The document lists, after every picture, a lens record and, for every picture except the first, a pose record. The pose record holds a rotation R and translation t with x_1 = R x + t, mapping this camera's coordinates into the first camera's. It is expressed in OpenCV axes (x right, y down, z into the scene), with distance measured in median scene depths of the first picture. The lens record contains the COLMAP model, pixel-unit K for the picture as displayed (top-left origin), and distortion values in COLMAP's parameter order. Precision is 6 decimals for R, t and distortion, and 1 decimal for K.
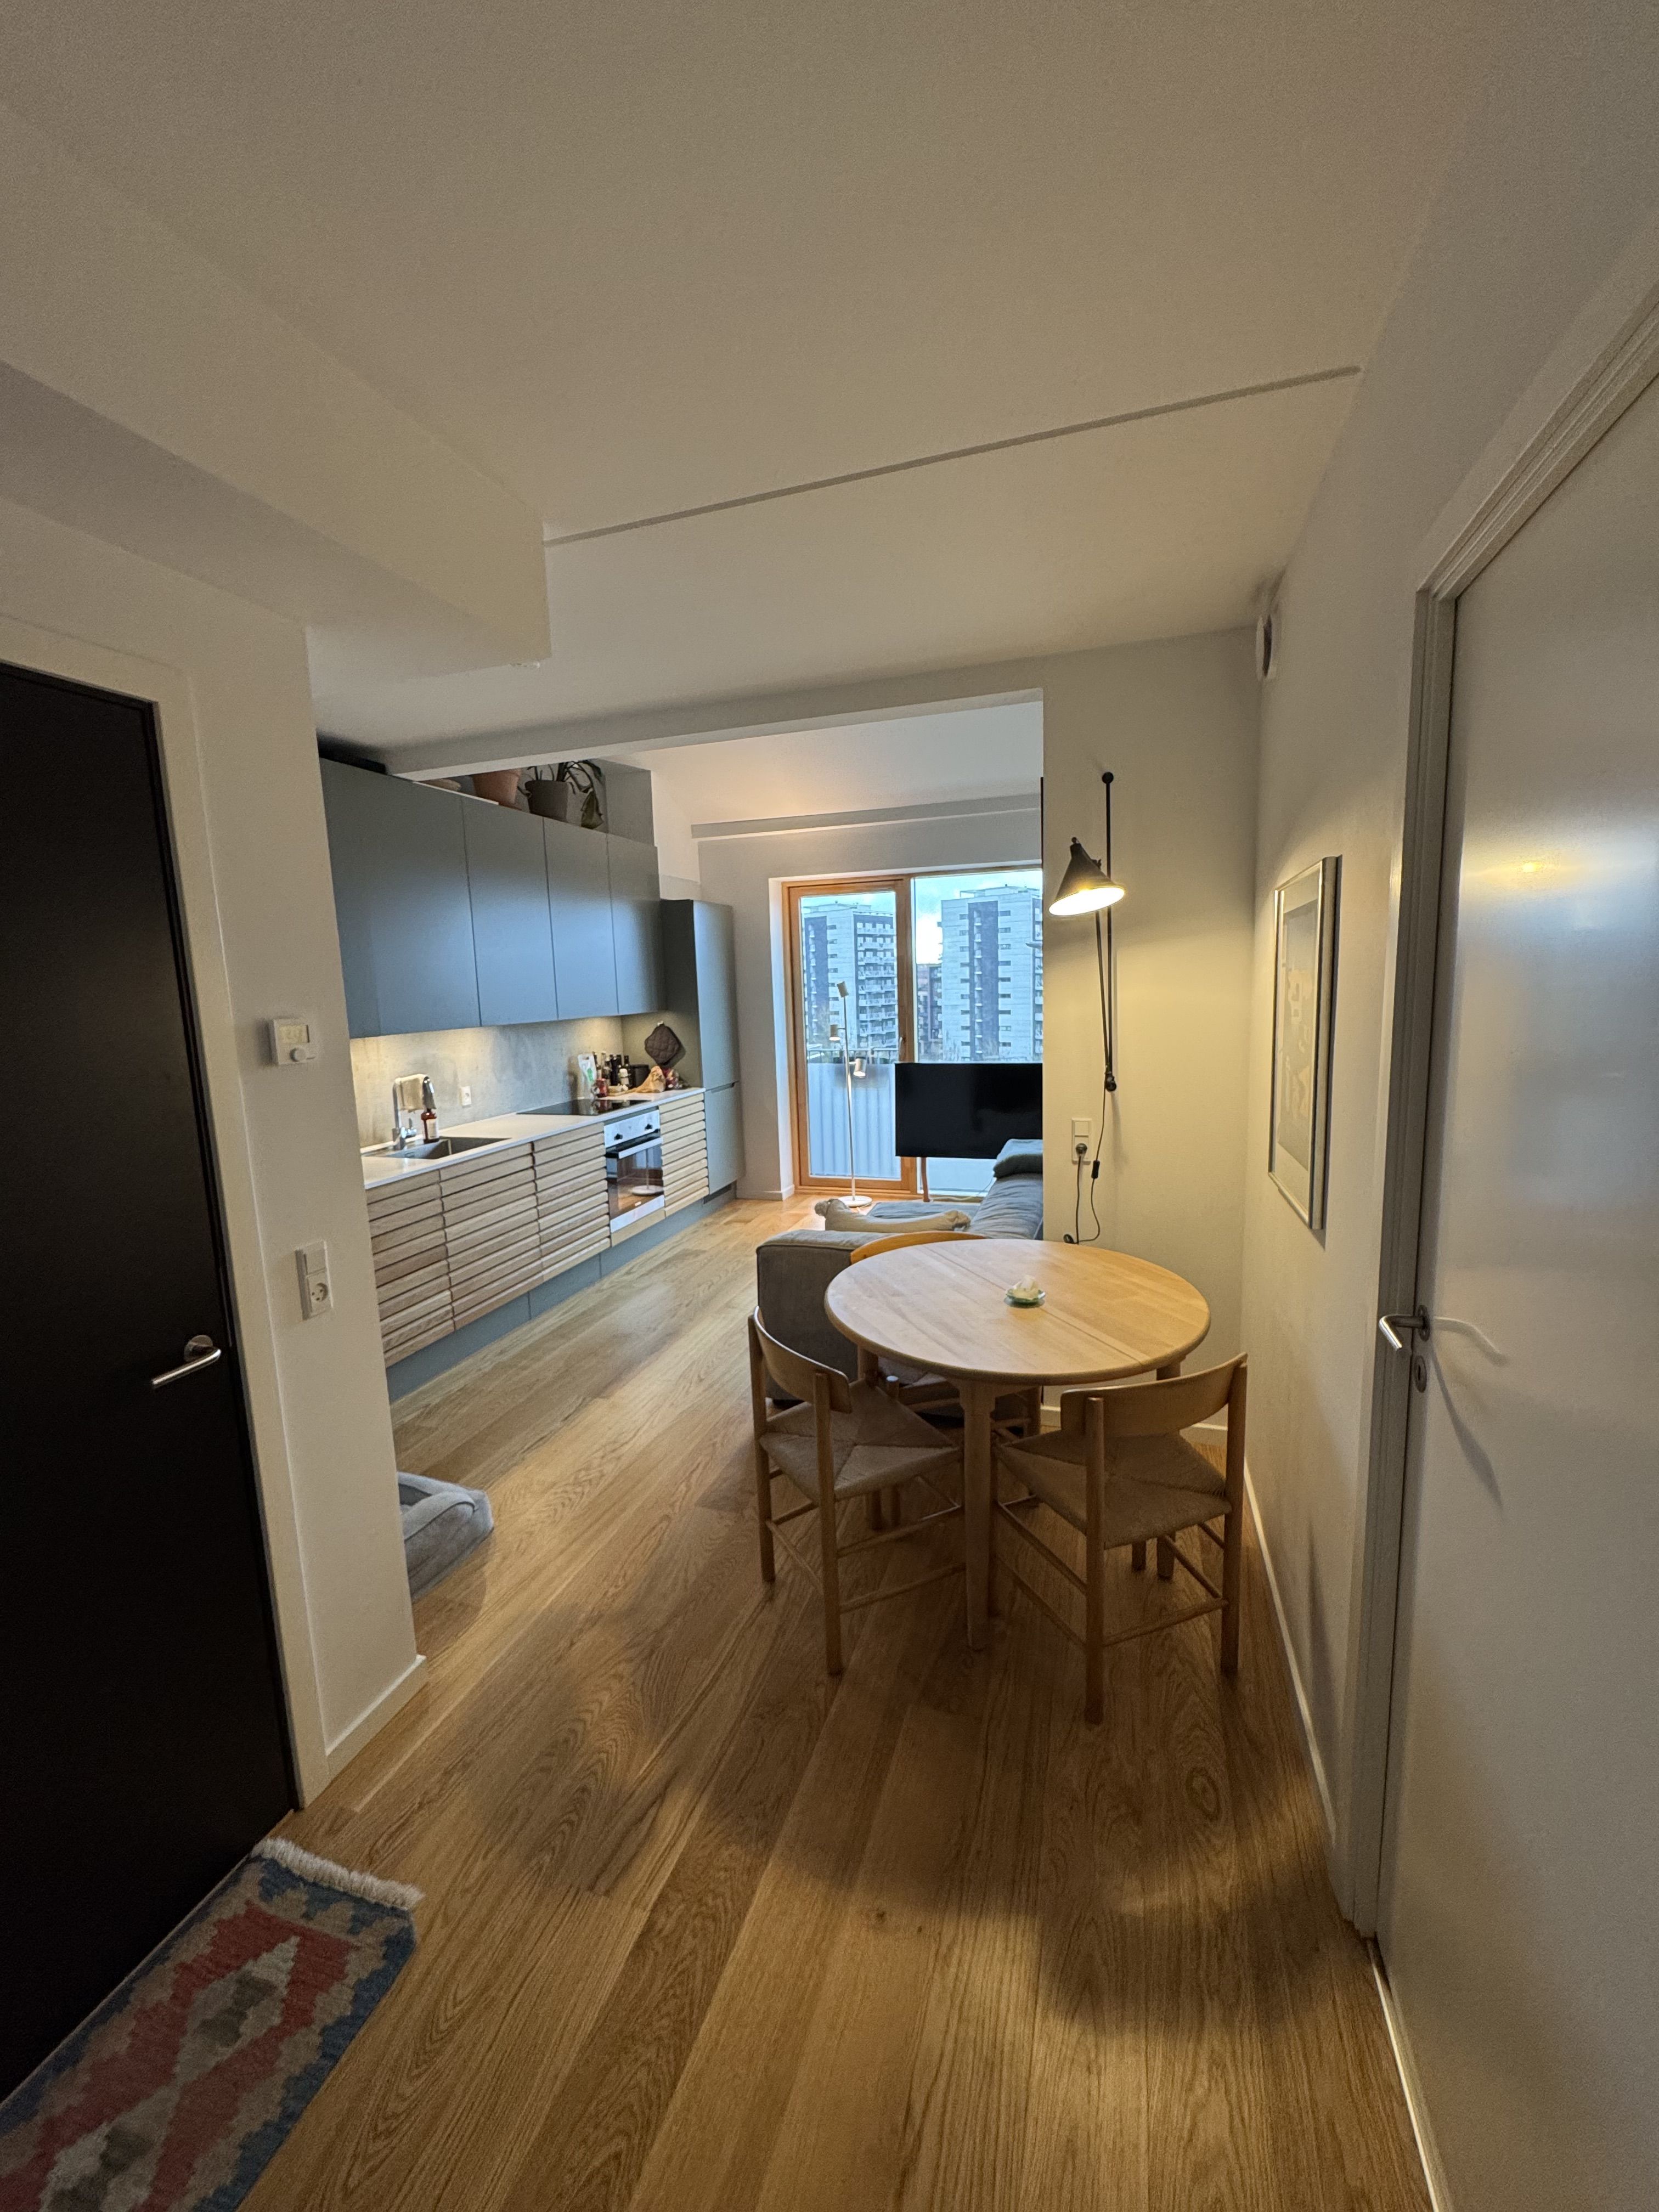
lens RADIAL K [[868.6, 0, 837.3], [0, 868.6, 1100.6], [0, 0, 1]] dist [-0.000096, 0.000024]
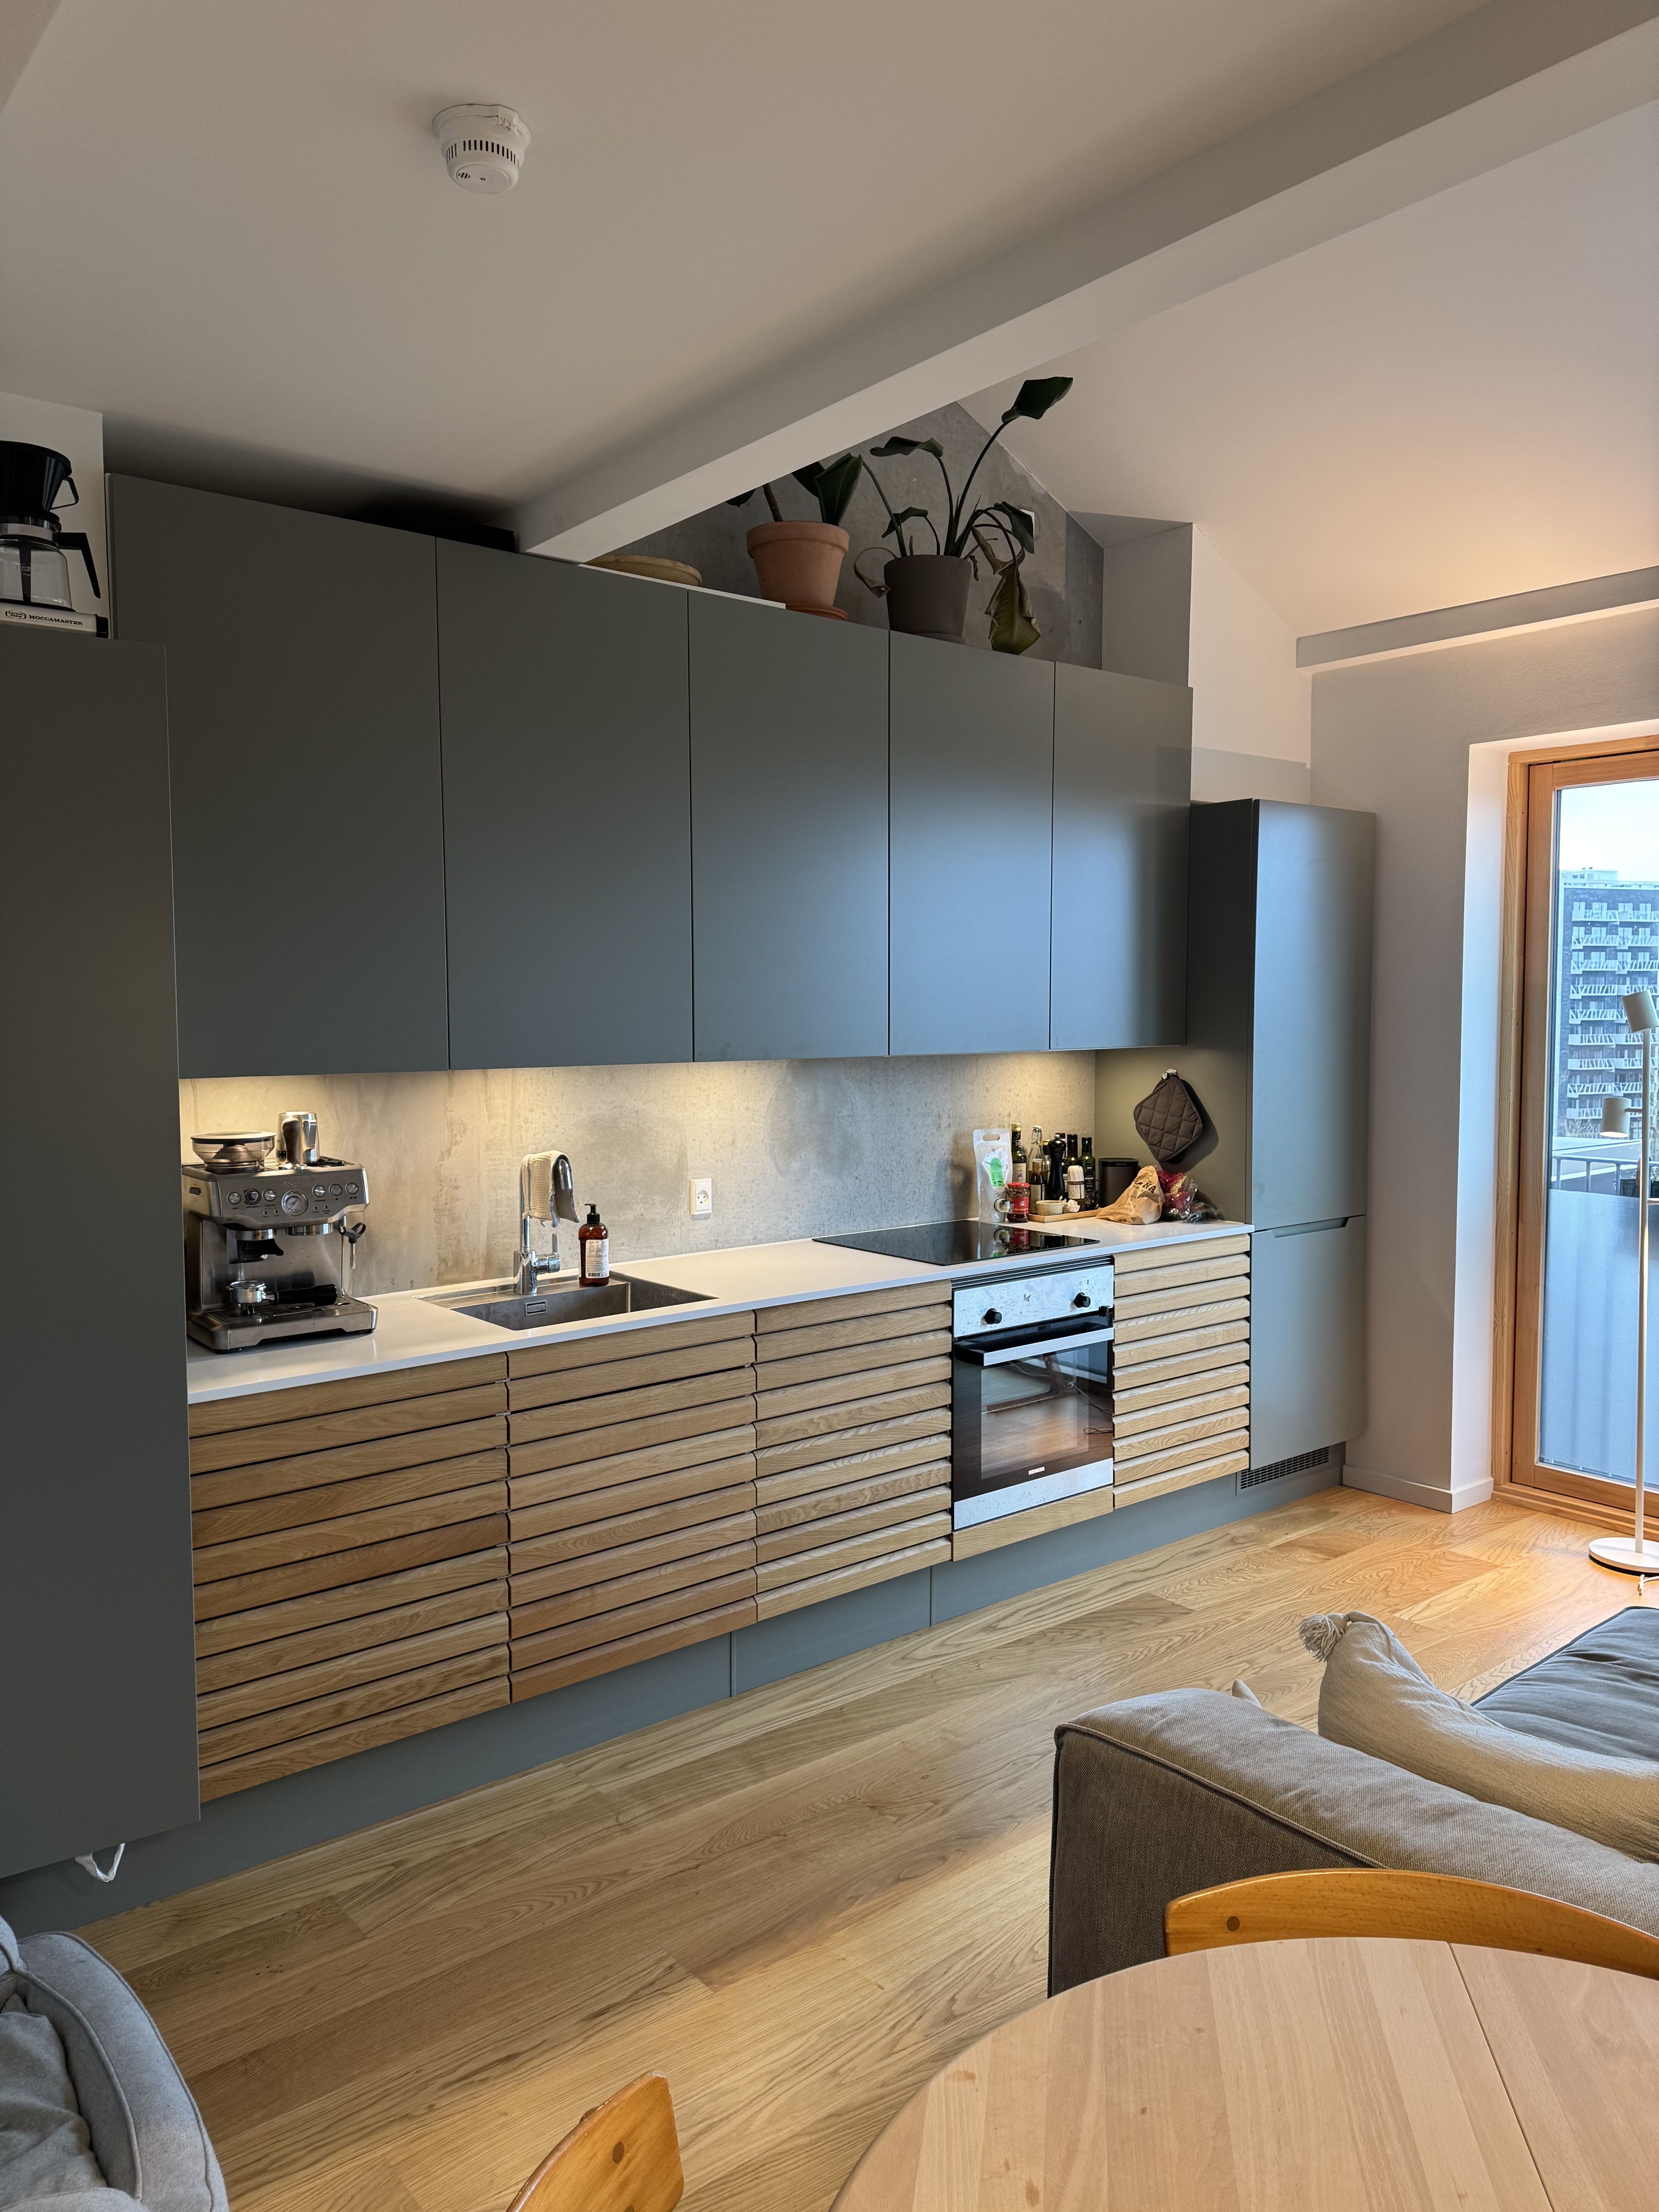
lens RADIAL K [[1547.0, 0, 824.9], [0, 1547.0, 1100.2], [0, 0, 1]] dist [0.056364, -0.012374]
pose [[0.840620, 0.062606, -0.537994, 0.093465], [-0.097574, 0.994550, -0.036725, -0.030135], [0.532763, 0.083366, 0.842148, 0.246172]]
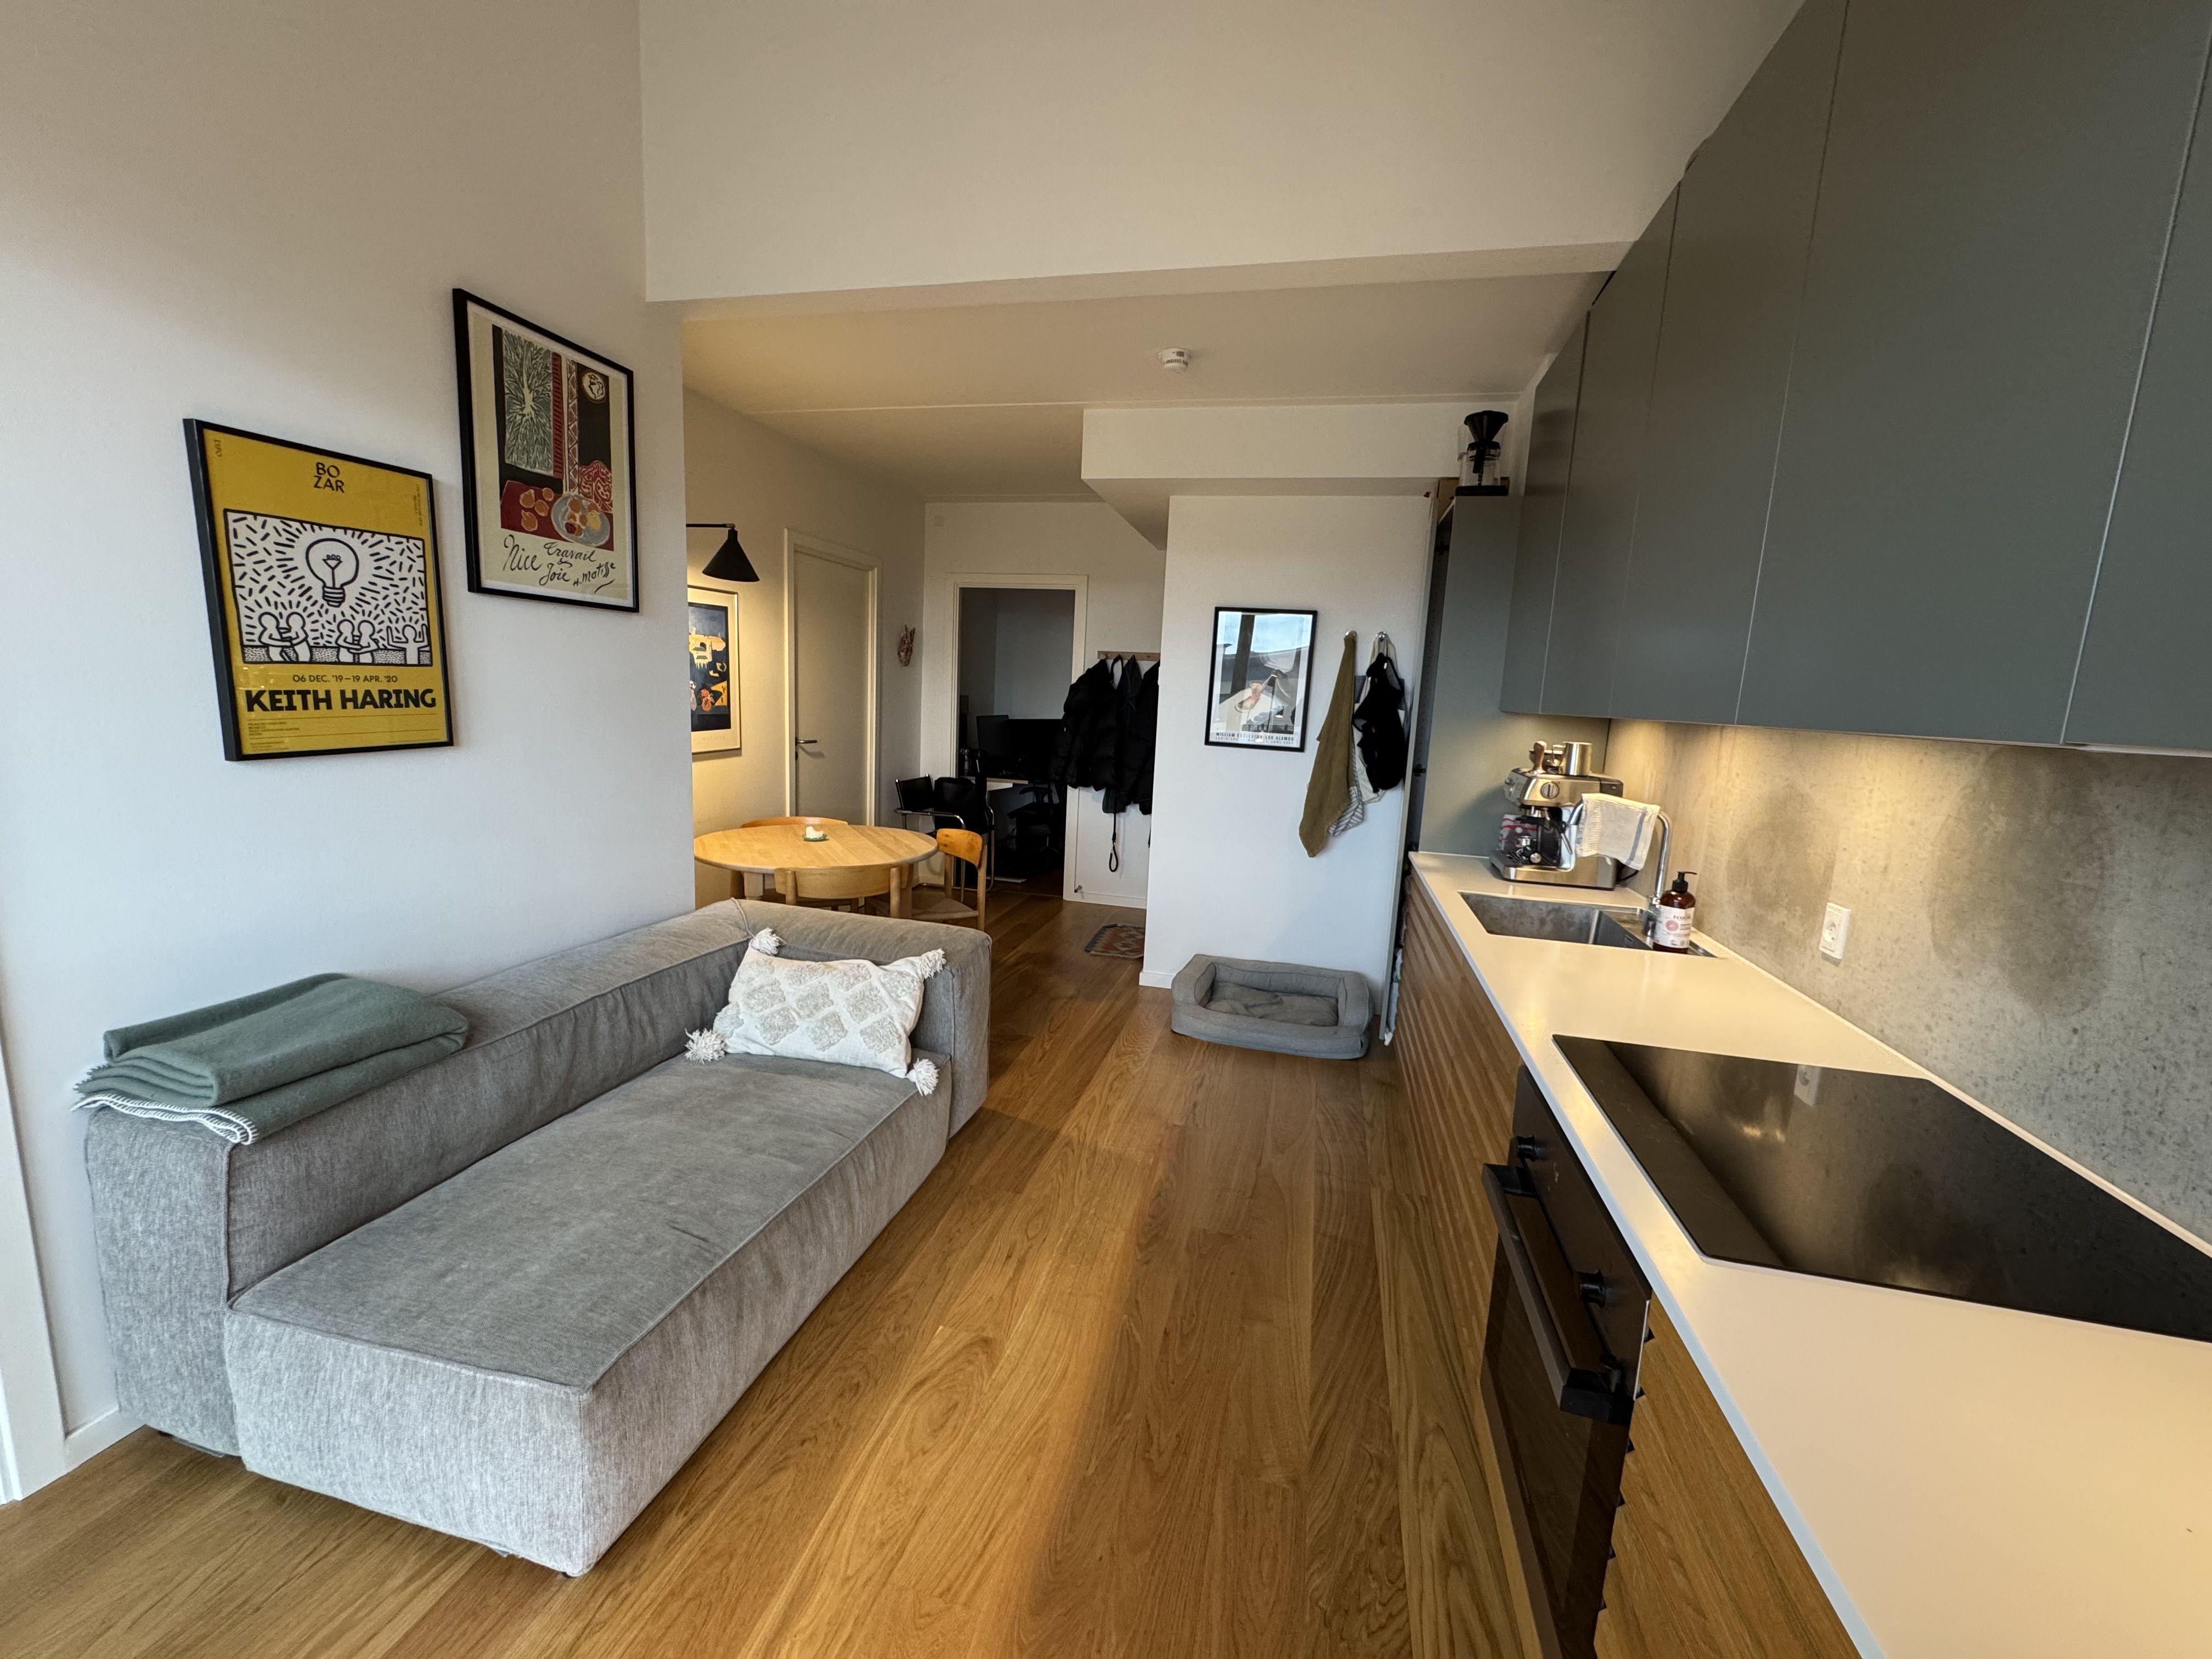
lens RADIAL K [[868.6, 0, 1110.0], [0, 868.6, 825.8], [0, 0, 1]] dist [-0.000096, 0.000024]
pose [[-0.996914, -0.005148, -0.078332, -0.091644], [-0.027784, 0.956396, 0.290749, -0.122649], [0.073419, 0.292028, -0.953588, 1.133528]]
